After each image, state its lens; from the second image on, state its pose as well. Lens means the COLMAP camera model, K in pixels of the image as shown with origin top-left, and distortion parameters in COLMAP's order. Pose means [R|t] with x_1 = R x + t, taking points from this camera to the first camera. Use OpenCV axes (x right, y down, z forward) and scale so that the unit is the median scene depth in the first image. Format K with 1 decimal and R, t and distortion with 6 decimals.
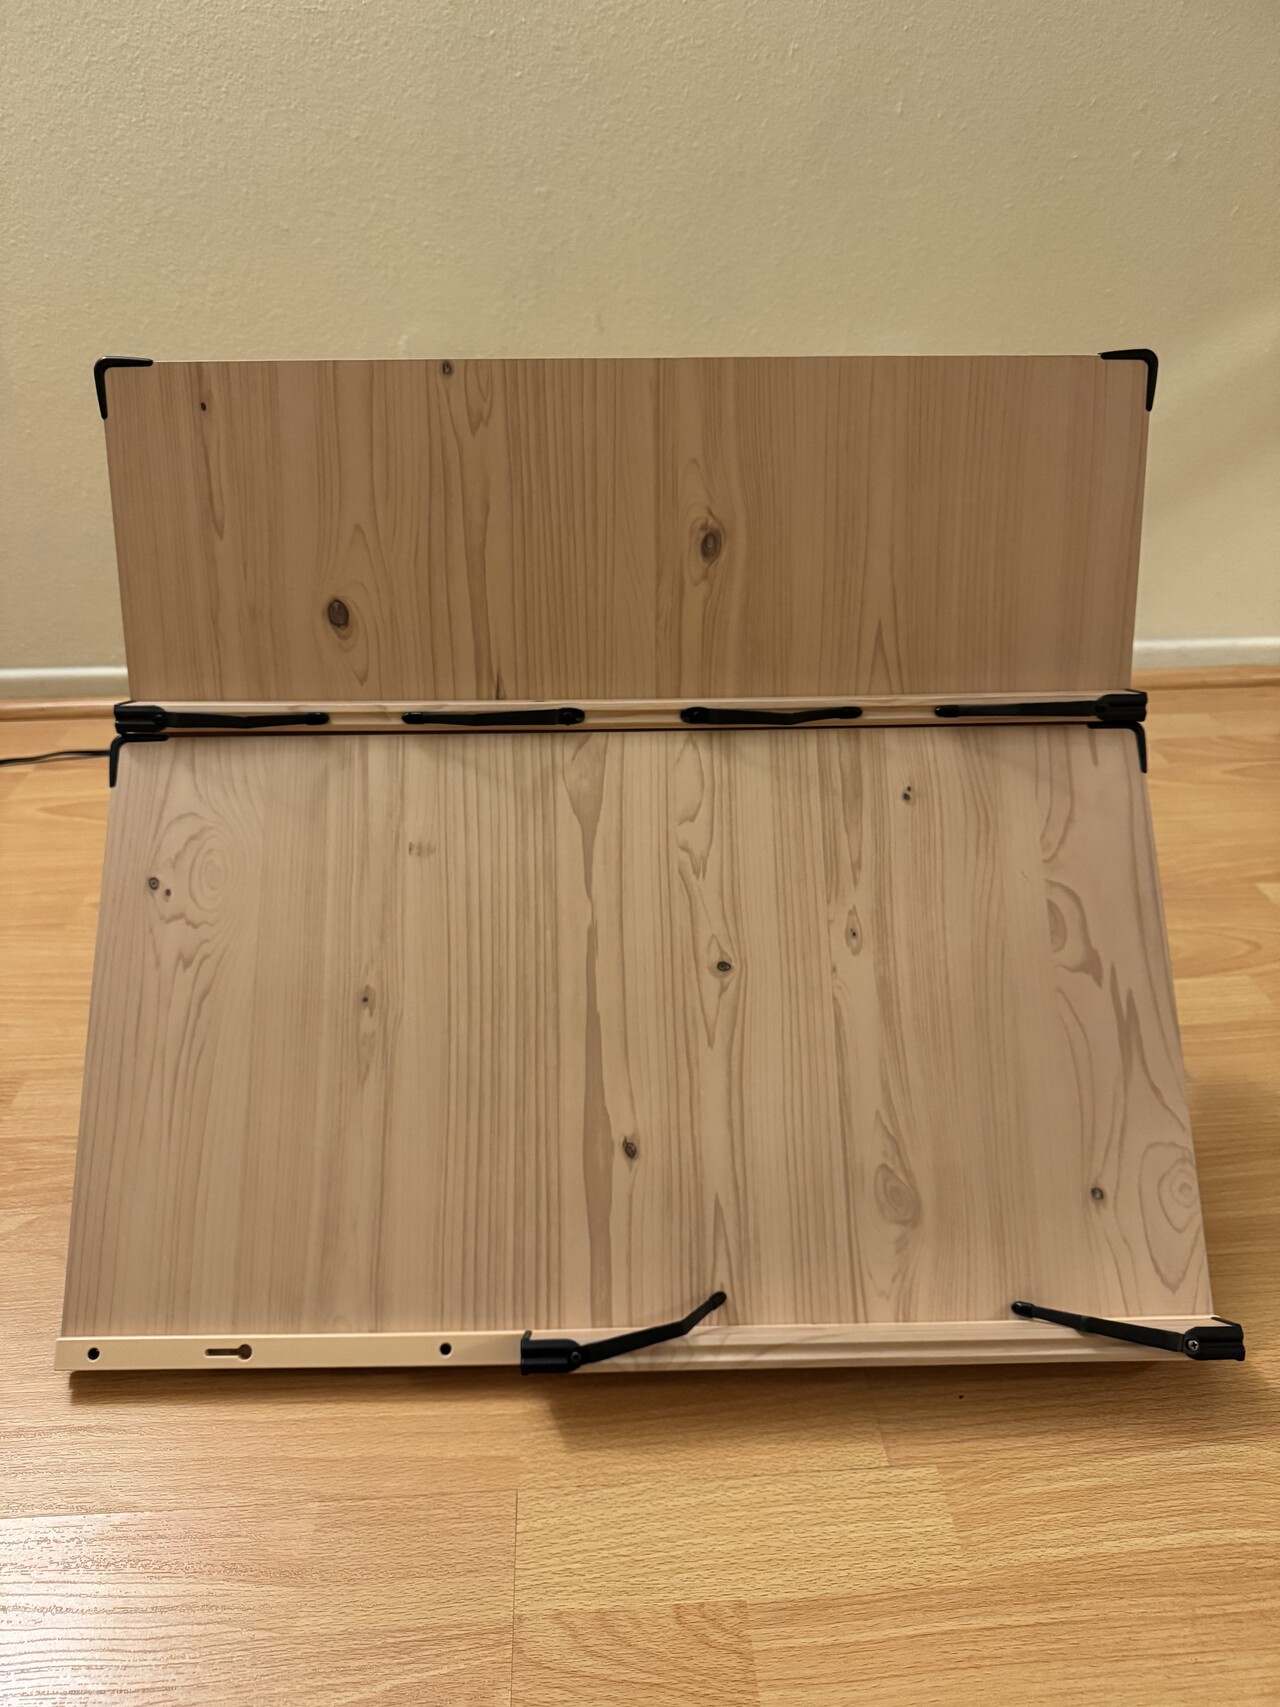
lens RADIAL K [[1328.9, 0, 631.5], [0, 1328.9, 848.4], [0, 0, 1]] dist [-0.003634, -0.008436]
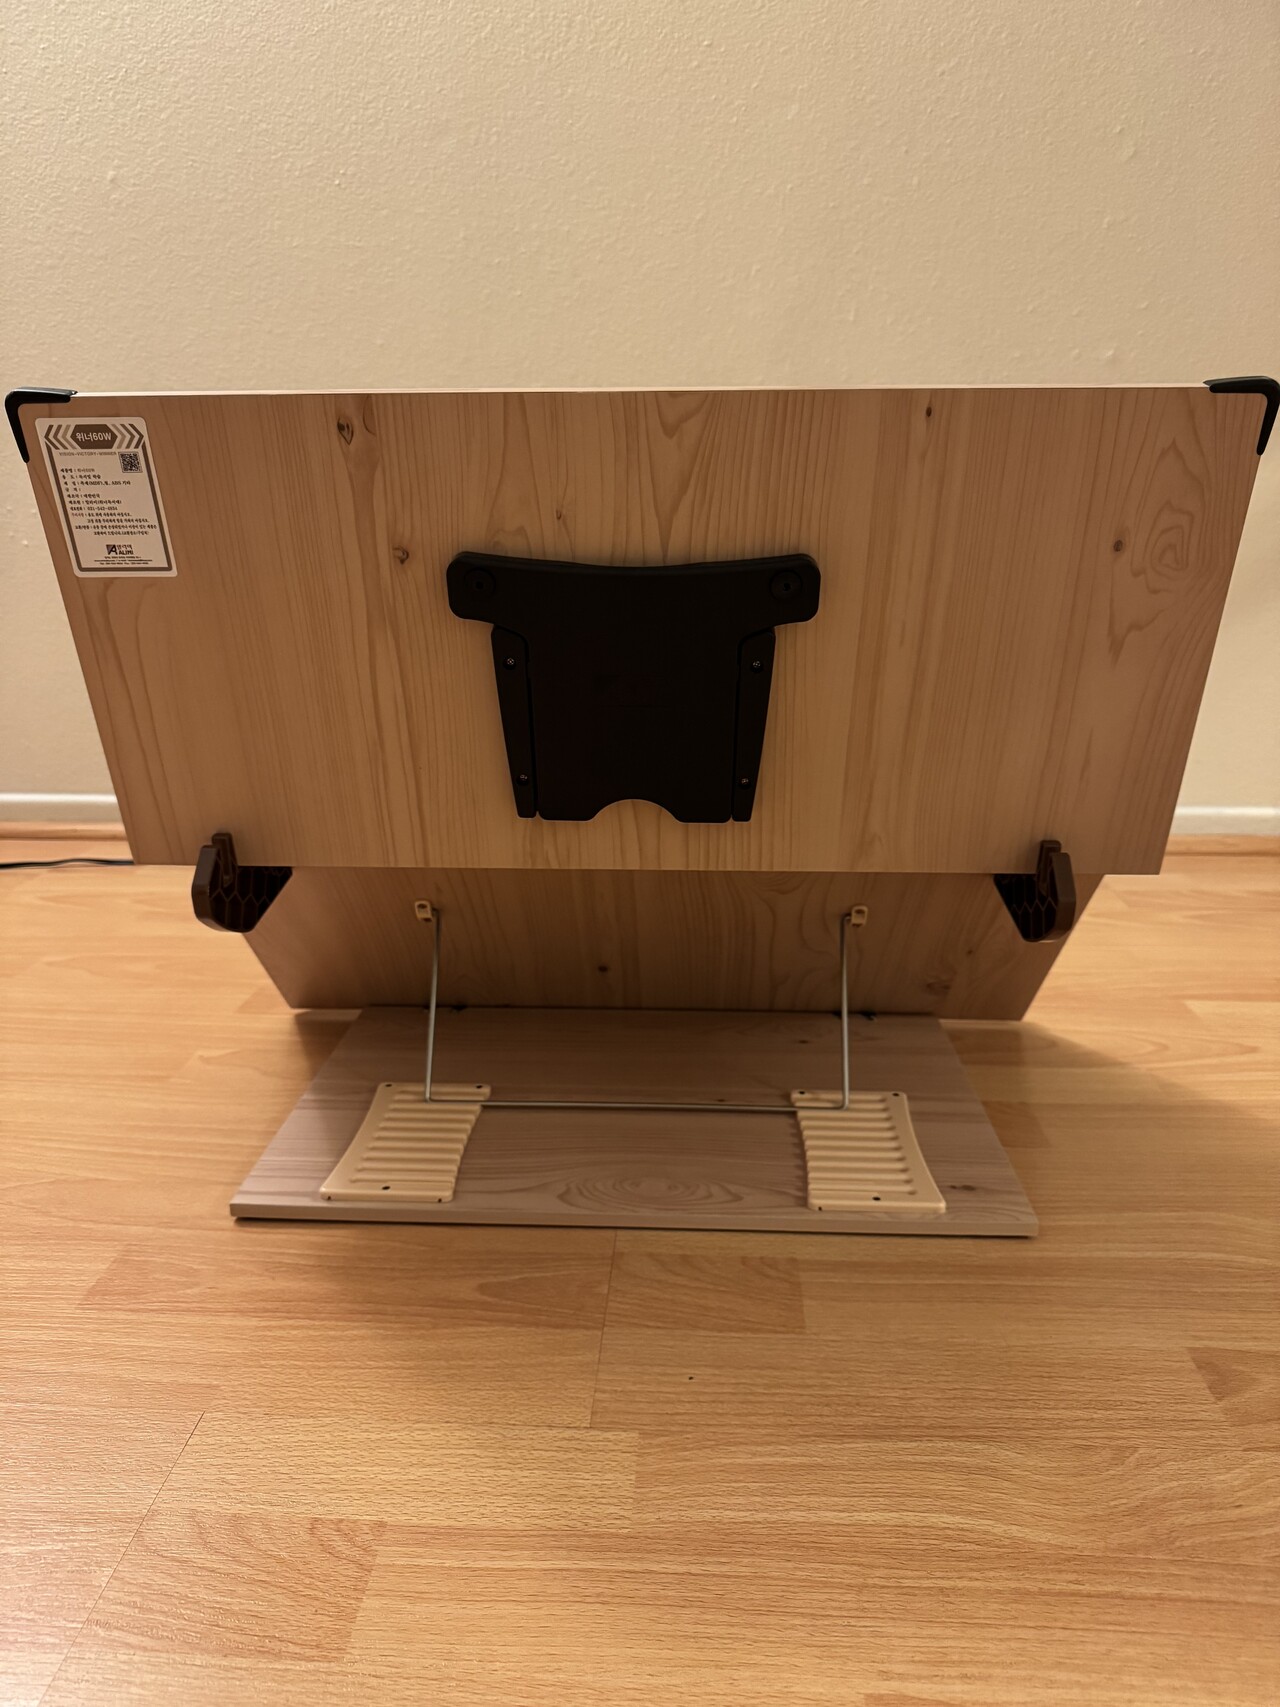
lens RADIAL K [[1328.9, 0, 646.0], [0, 1328.9, 846.4], [0, 0, 1]] dist [-0.003634, -0.008436]
pose [[0.991638, 0.031925, -0.125043, 0.223315], [-0.060484, 0.970885, -0.231786, 0.184756], [0.114002, 0.237411, 0.964697, -0.003444]]
